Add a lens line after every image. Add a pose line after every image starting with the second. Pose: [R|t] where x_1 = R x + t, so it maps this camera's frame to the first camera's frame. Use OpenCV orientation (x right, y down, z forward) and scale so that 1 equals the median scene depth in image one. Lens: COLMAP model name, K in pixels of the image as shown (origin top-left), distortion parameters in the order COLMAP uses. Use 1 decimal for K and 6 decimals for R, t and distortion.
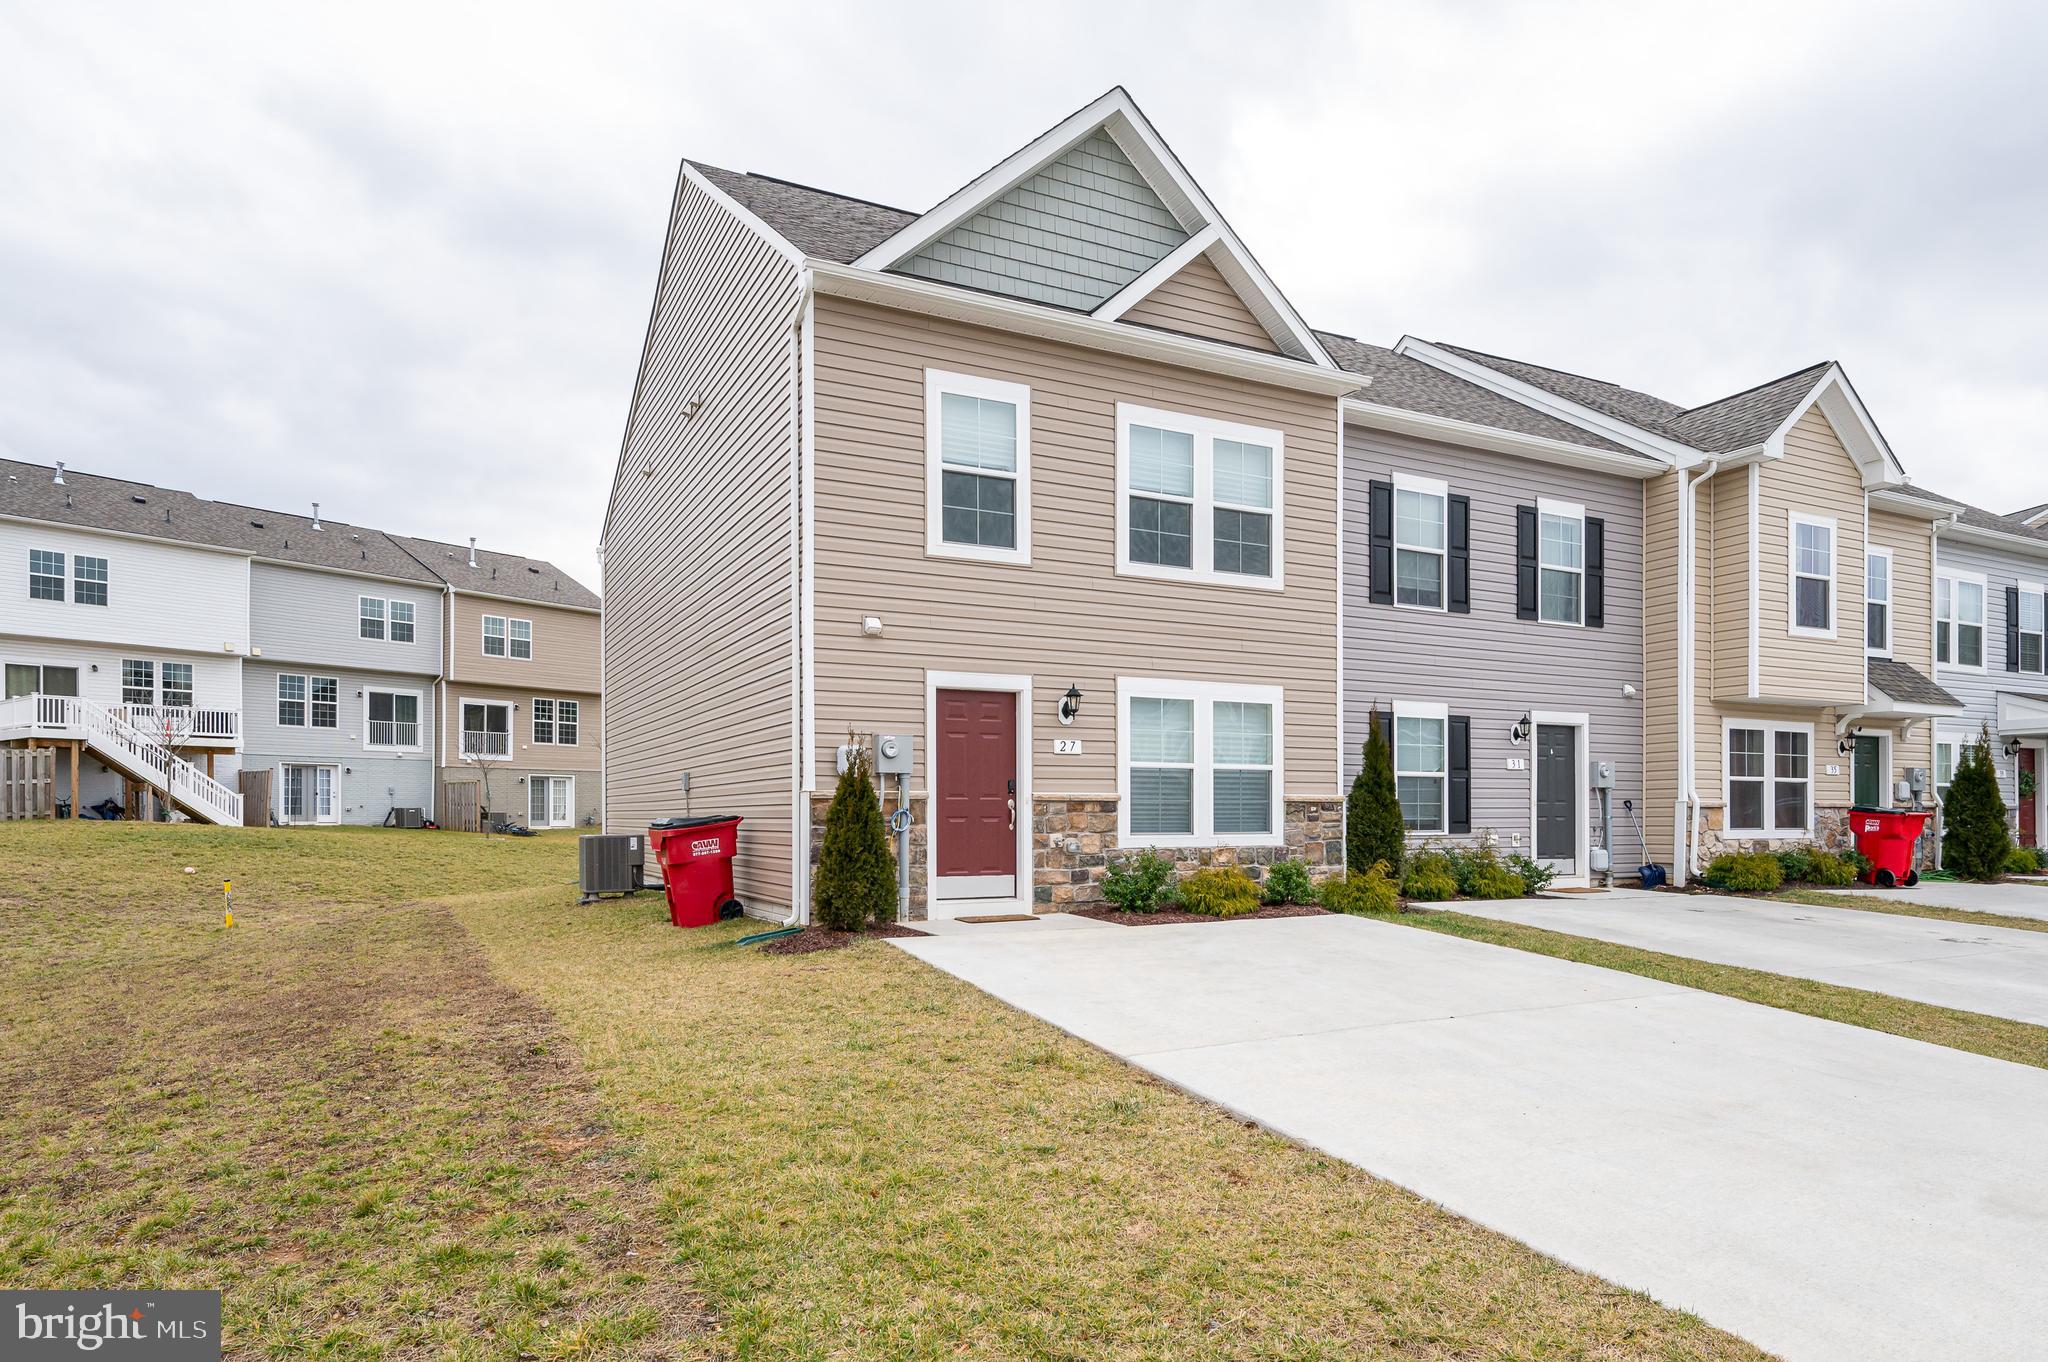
lens RADIAL K [[1213.6, 0, 1025.5], [0, 1213.6, 815.9], [0, 0, 1]] dist [0.002586, 0.000020]
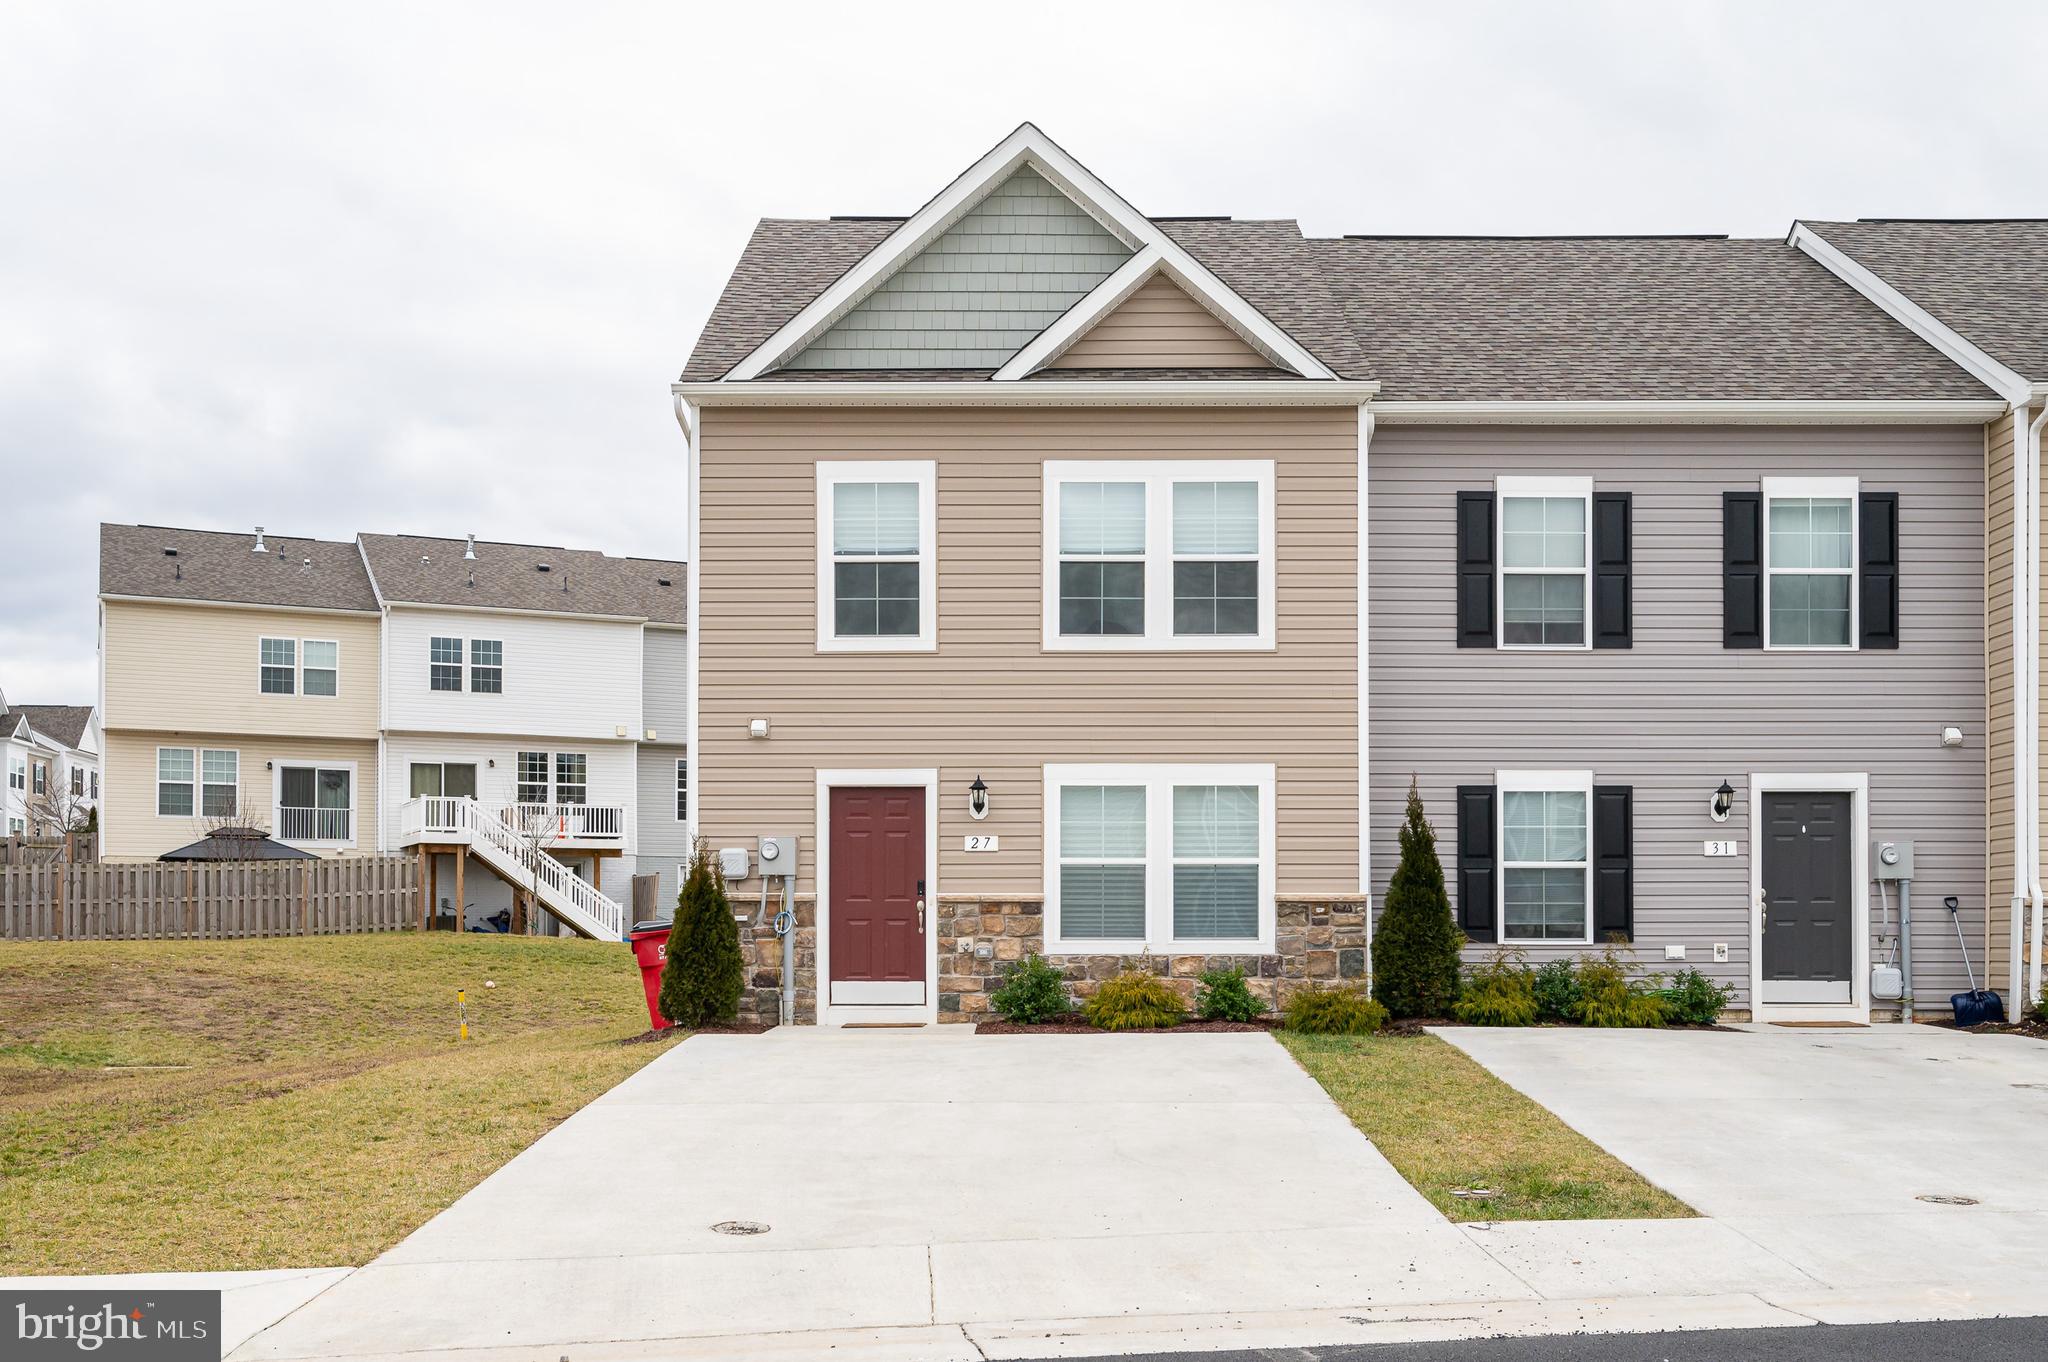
lens RADIAL K [[1930.8, 0, 995.2], [0, 1930.8, 910.7], [0, 0, 1]] dist [0.003392, 0.003759]
pose [[0.887929, -0.004781, -0.459955, 0.680022], [-0.000867, 0.999927, -0.012067, 0.011289], [0.459979, 0.011114, 0.887860, -0.280513]]
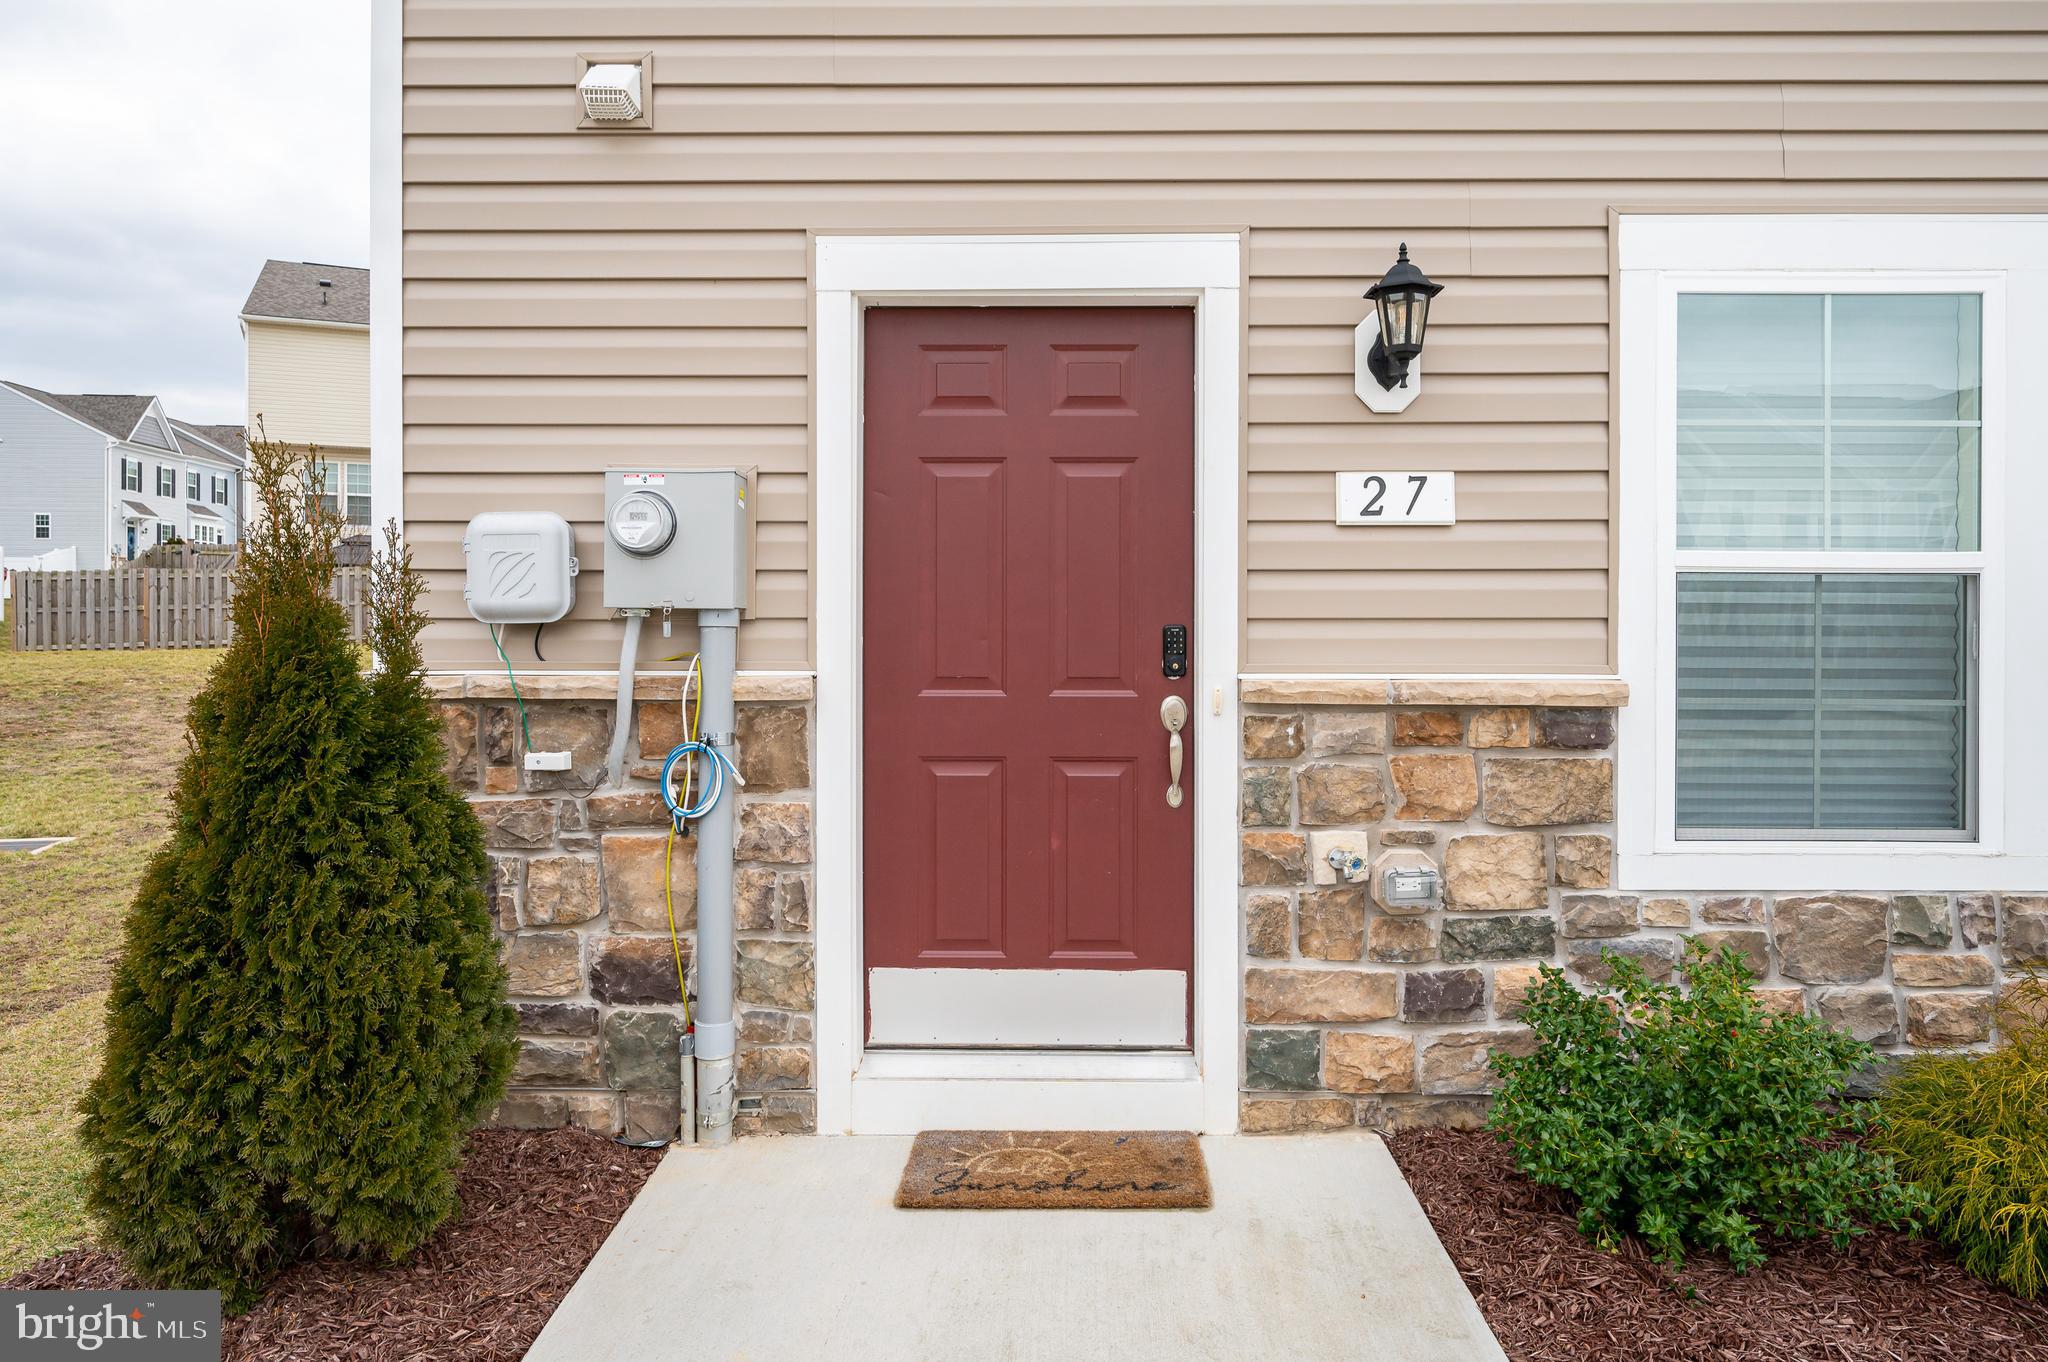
lens RADIAL K [[1327.5, 0, 1038.7], [0, 1327.5, 627.1], [0, 0, 1]] dist [-0.002352, 0.000361]
pose [[0.884620, 0.005726, -0.466278, 0.094960], [-0.003360, 0.999977, 0.005906, -0.028886], [0.466301, -0.003657, 0.884618, 0.673324]]
